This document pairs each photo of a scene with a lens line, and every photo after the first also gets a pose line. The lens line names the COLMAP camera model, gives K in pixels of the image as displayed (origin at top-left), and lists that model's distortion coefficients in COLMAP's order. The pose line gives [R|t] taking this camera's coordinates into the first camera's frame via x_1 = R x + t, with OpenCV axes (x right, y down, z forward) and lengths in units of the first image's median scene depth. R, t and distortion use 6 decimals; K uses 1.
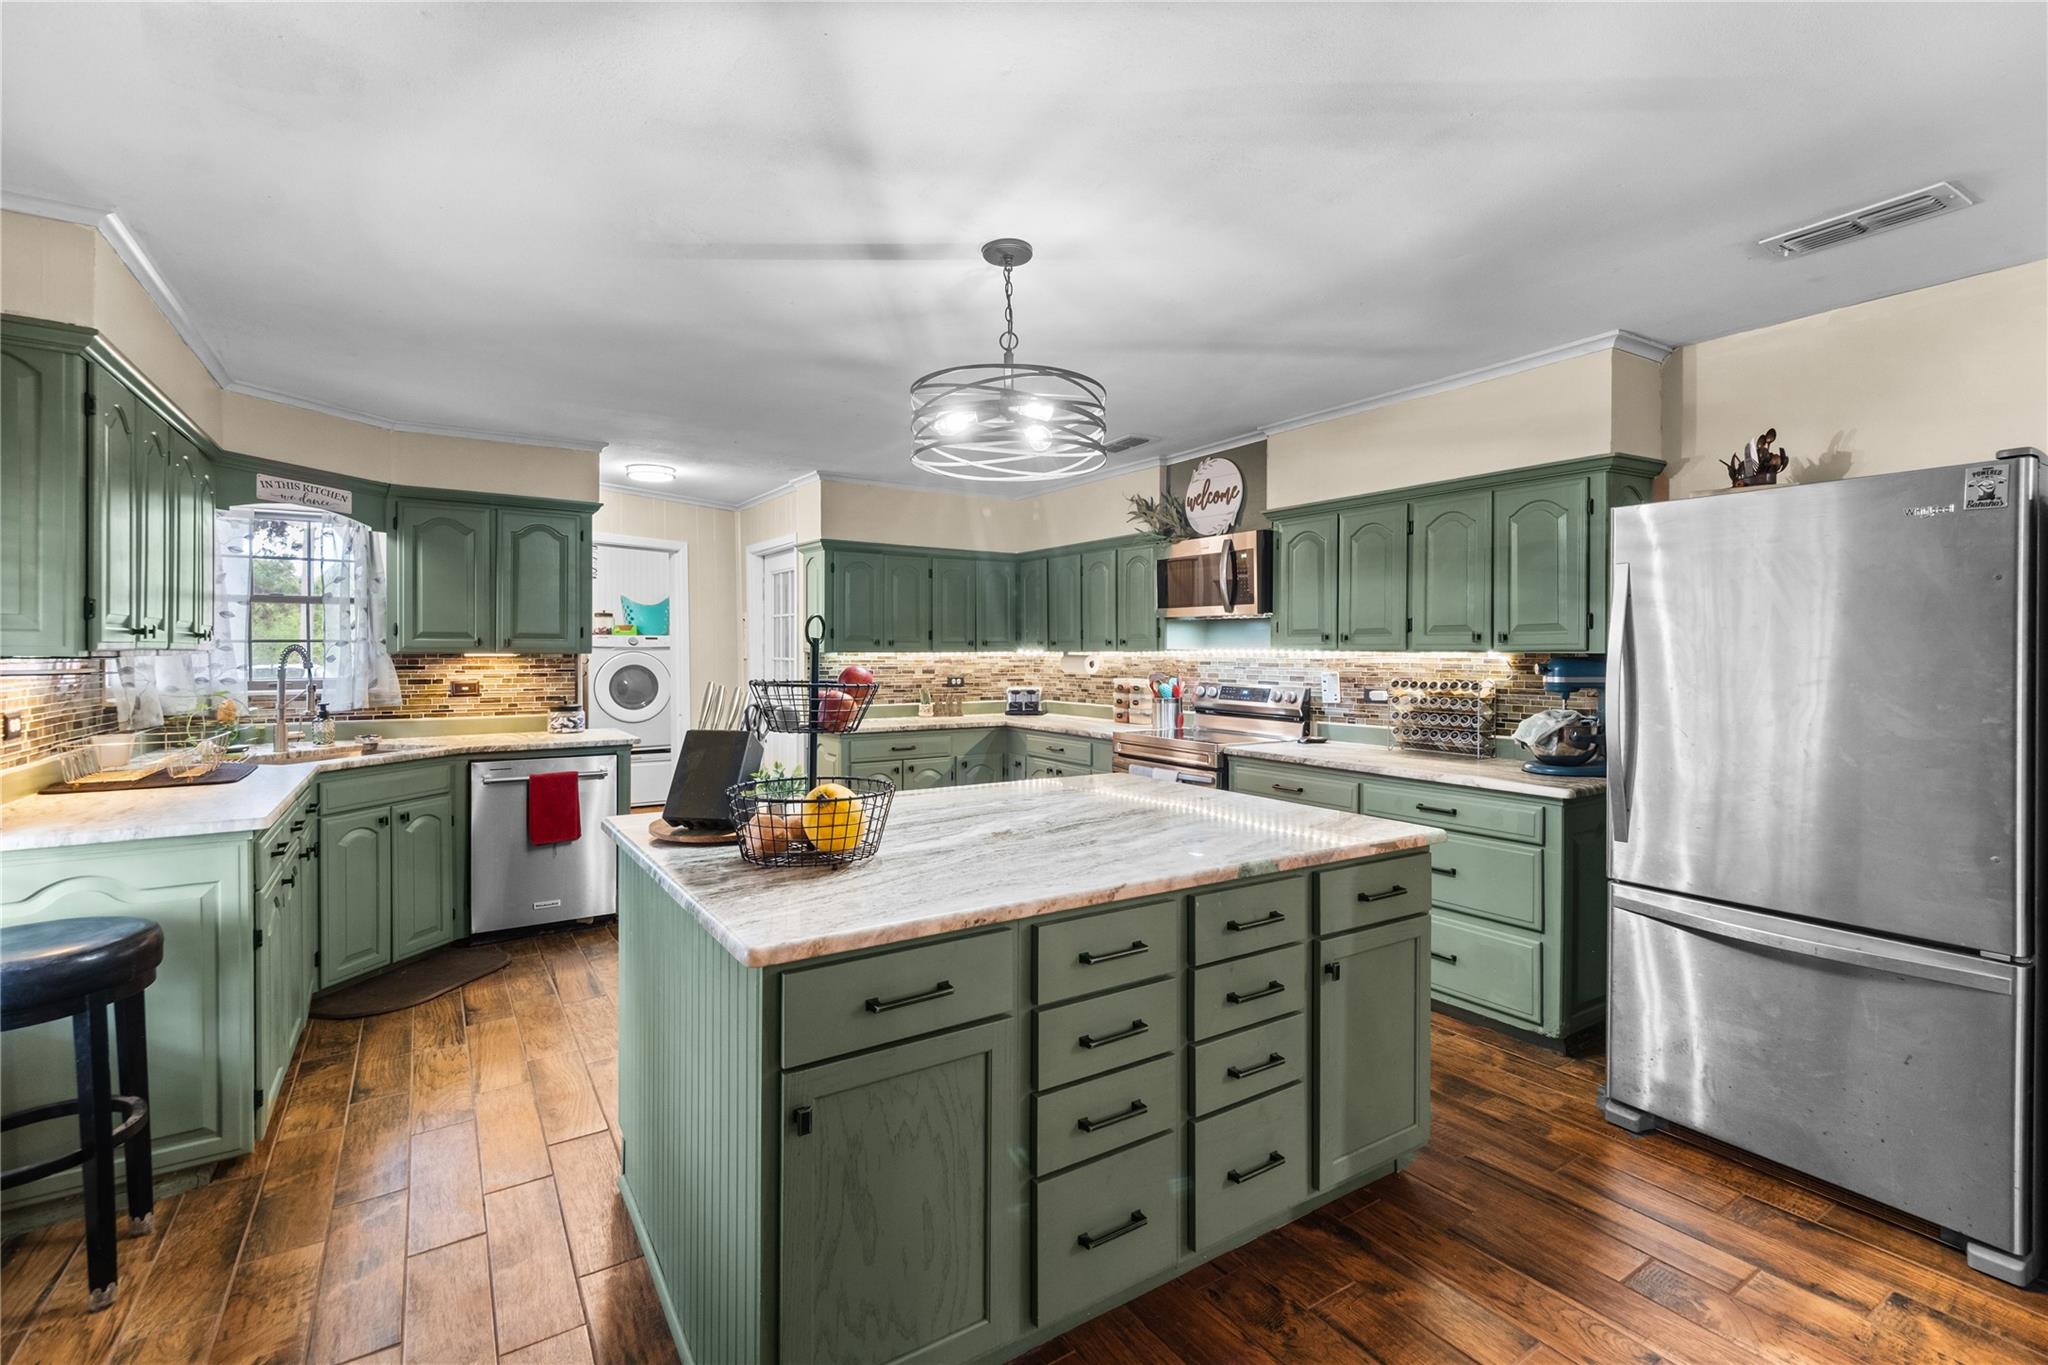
lens RADIAL K [[925.1, 0, 1022.3], [0, 925.1, 665.0], [0, 0, 1]] dist [0.000295, -0.000302]
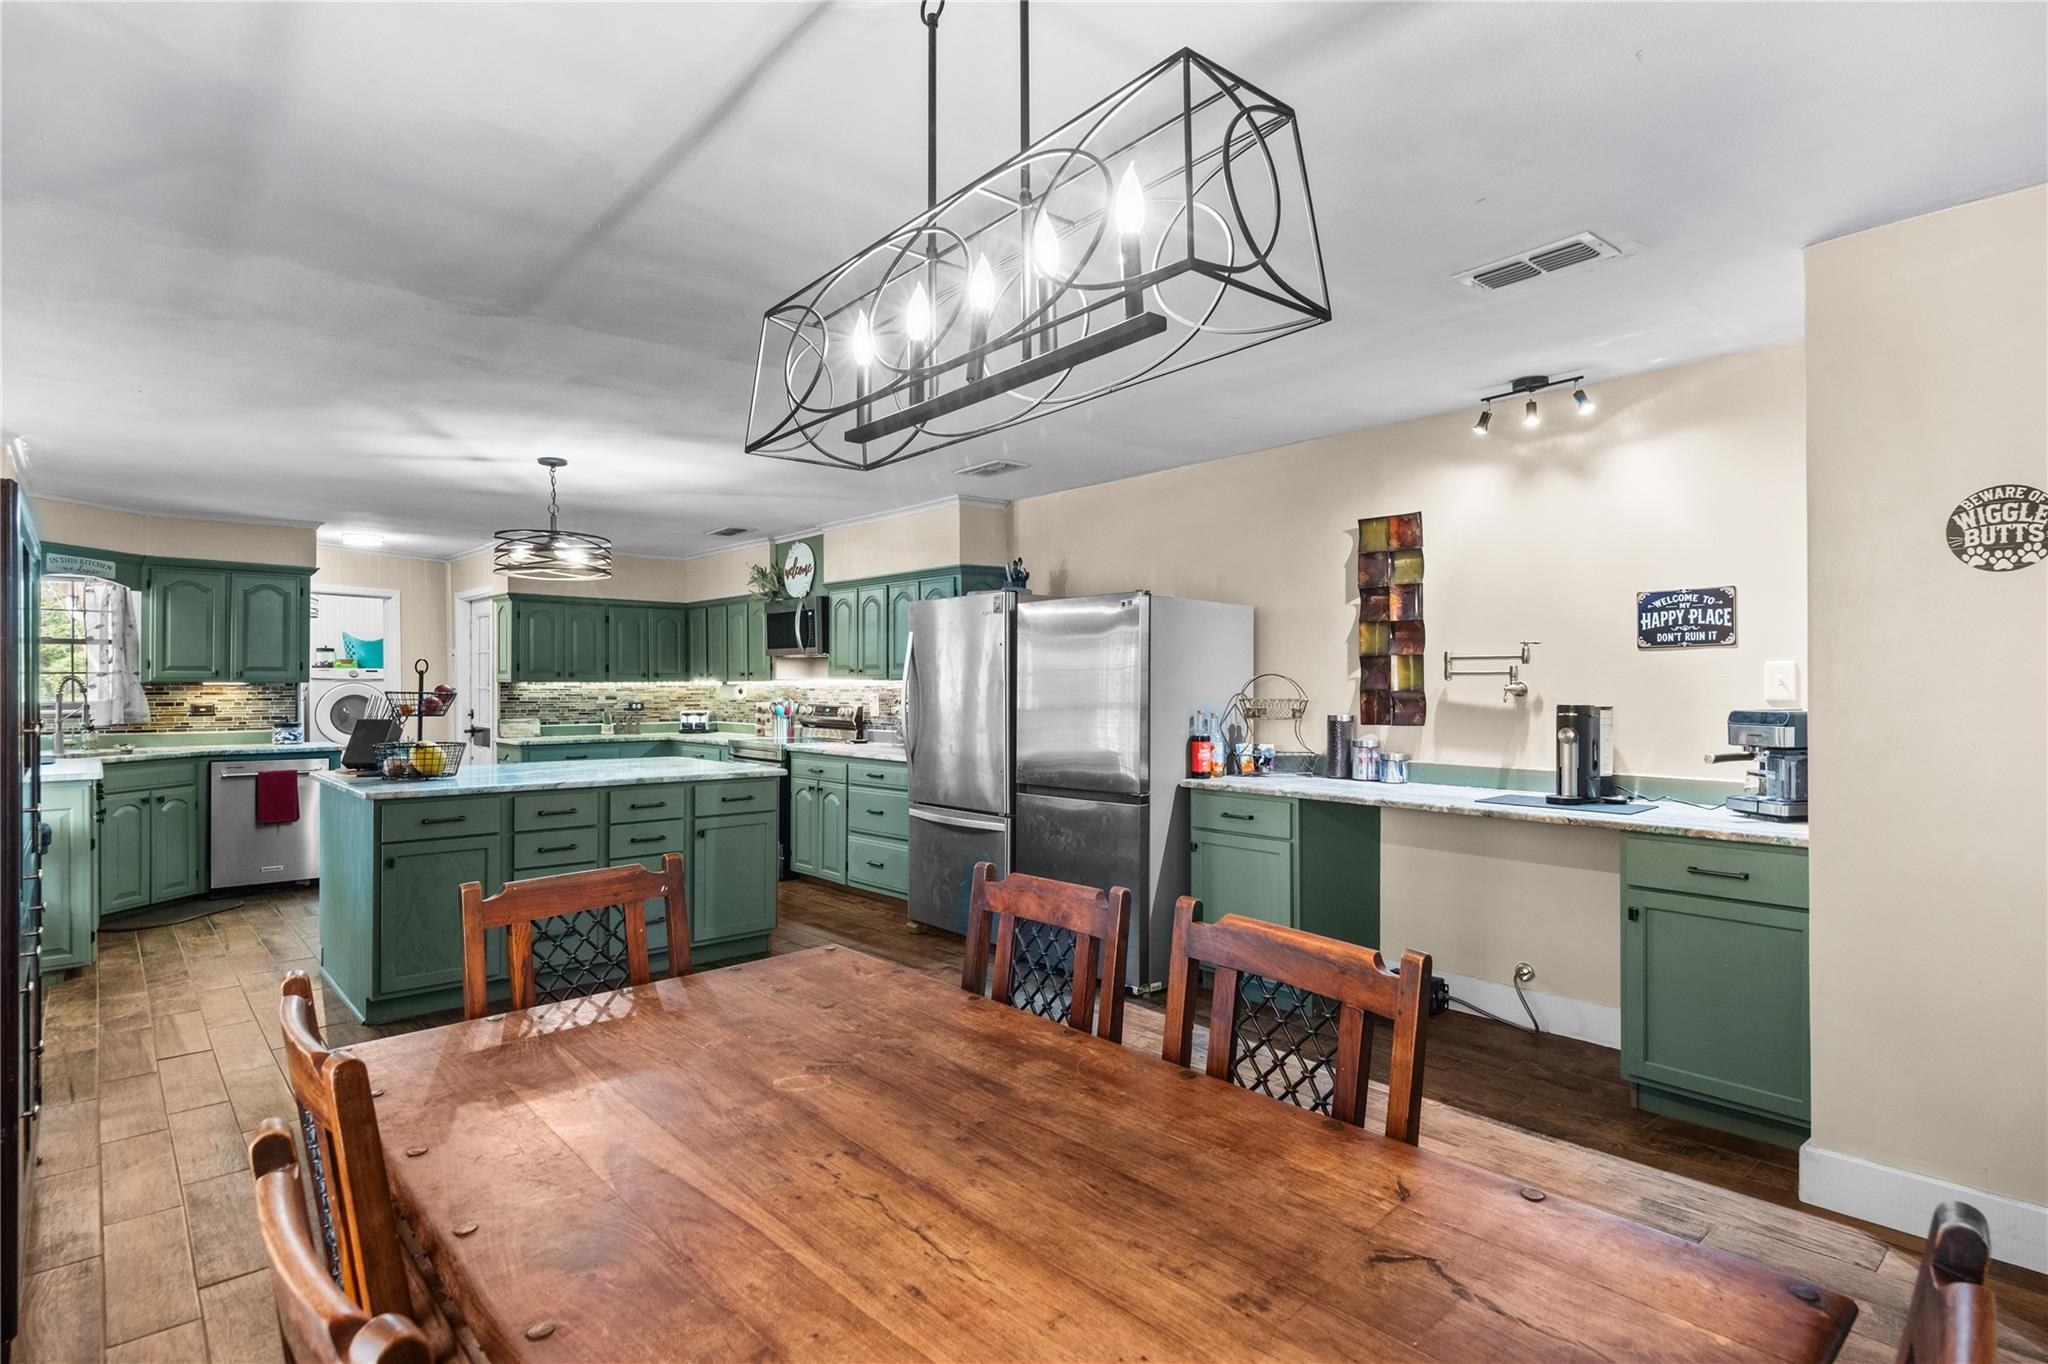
lens RADIAL K [[1015.2, 0, 1028.3], [0, 1015.2, 688.7], [0, 0, 1]] dist [-0.014610, -0.000646]
pose [[0.984588, -0.002453, 0.174872, 0.293601], [0.004593, 0.999919, -0.011832, 0.018331], [-0.174829, 0.012452, 0.984520, -0.594643]]
